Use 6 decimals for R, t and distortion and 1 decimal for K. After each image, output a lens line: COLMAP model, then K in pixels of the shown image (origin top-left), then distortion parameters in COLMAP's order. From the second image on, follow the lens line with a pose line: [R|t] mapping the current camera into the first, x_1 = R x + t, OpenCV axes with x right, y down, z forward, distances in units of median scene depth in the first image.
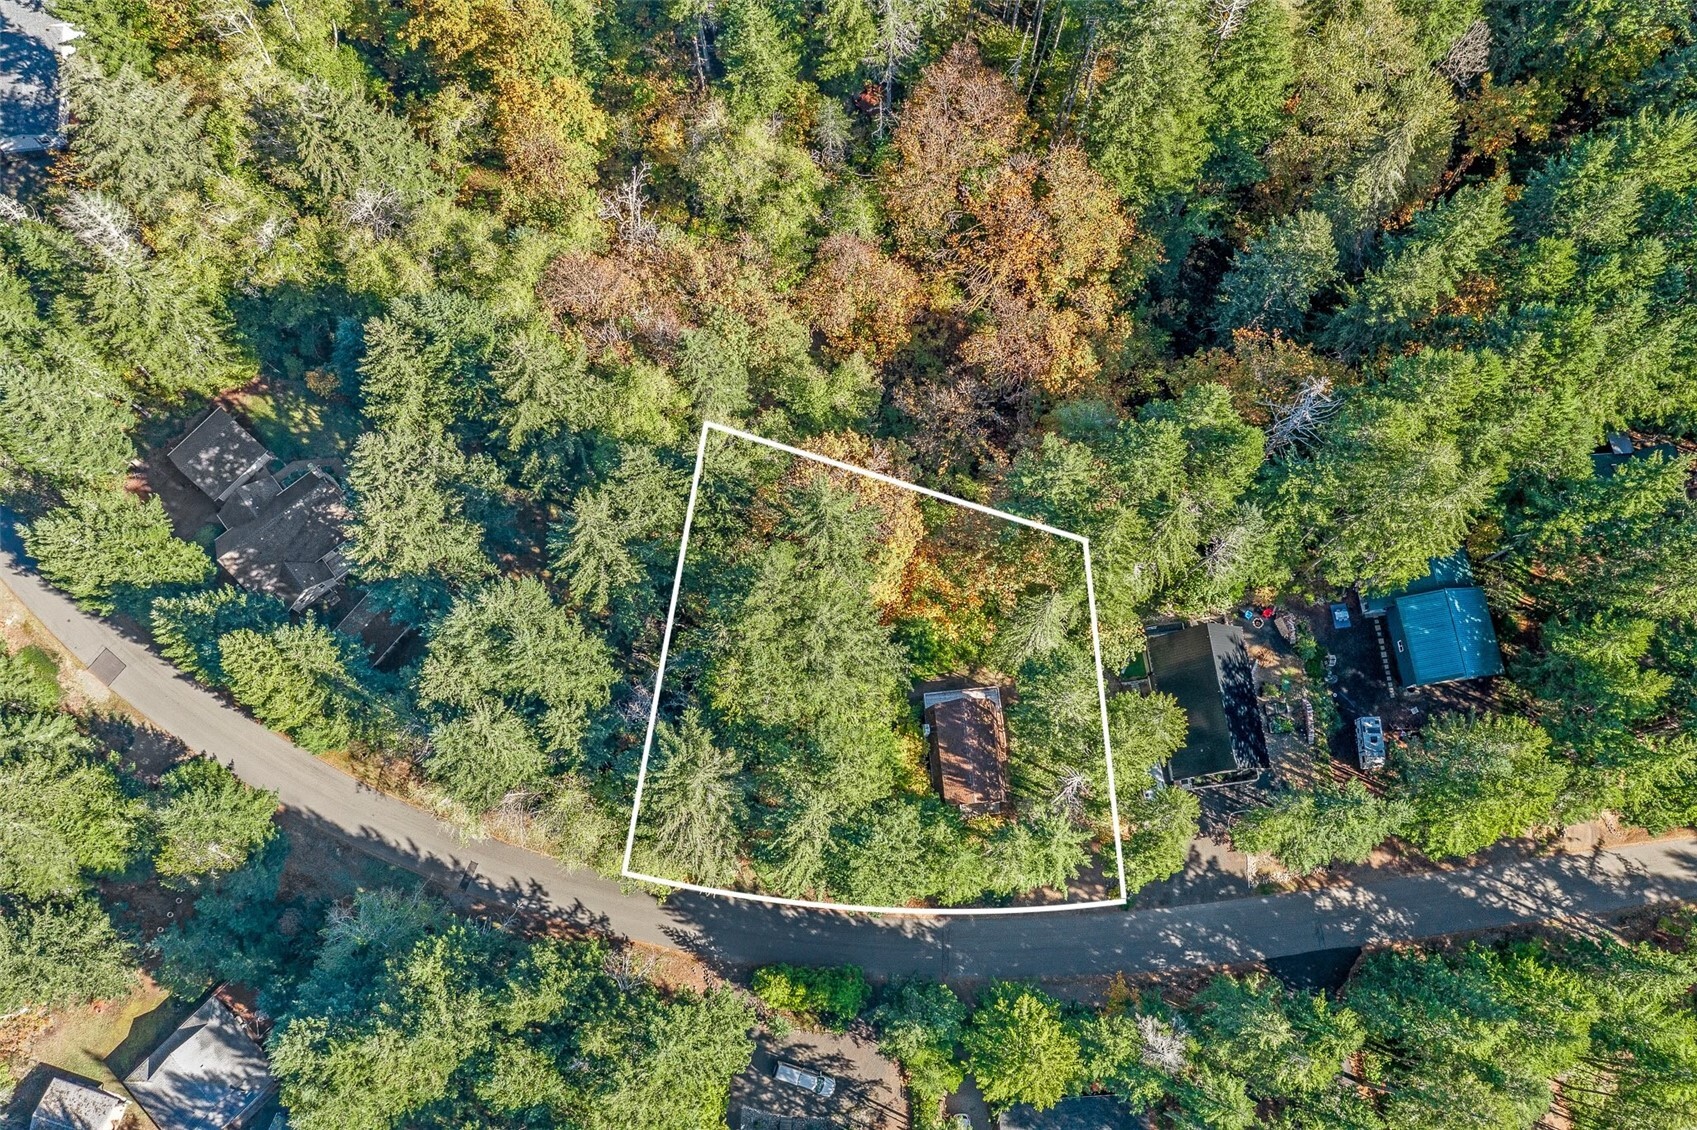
lens RADIAL K [[1380.4, 0, 848.5], [0, 1380.4, 565.0], [0, 0, 1]] dist [0.030142, 0.001215]
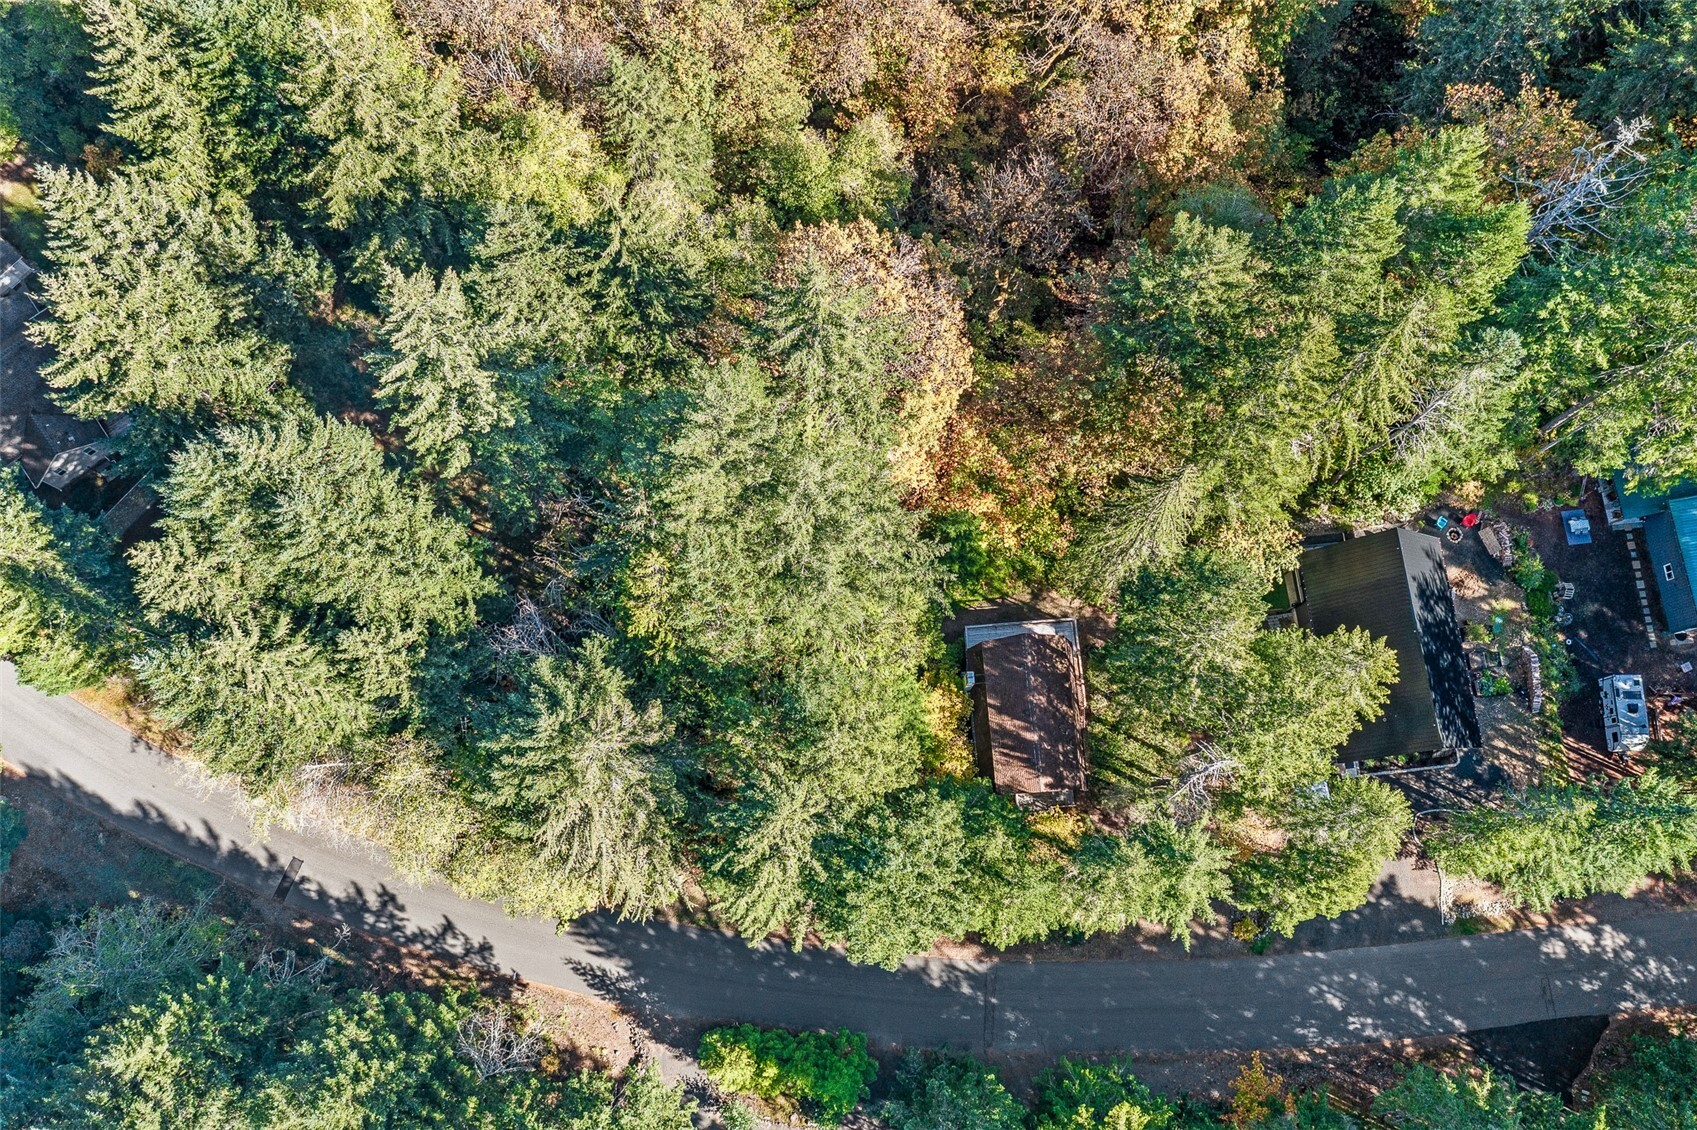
lens RADIAL K [[1324.5, 0, 848.5], [0, 1324.5, 565.0], [0, 0, 1]] dist [0.003078, 0.002281]
pose [[0.999707, 0.021046, -0.011967, 0.004817], [-0.020676, 0.999328, 0.030273, 0.046404], [0.012596, -0.030017, 0.999470, 0.365844]]
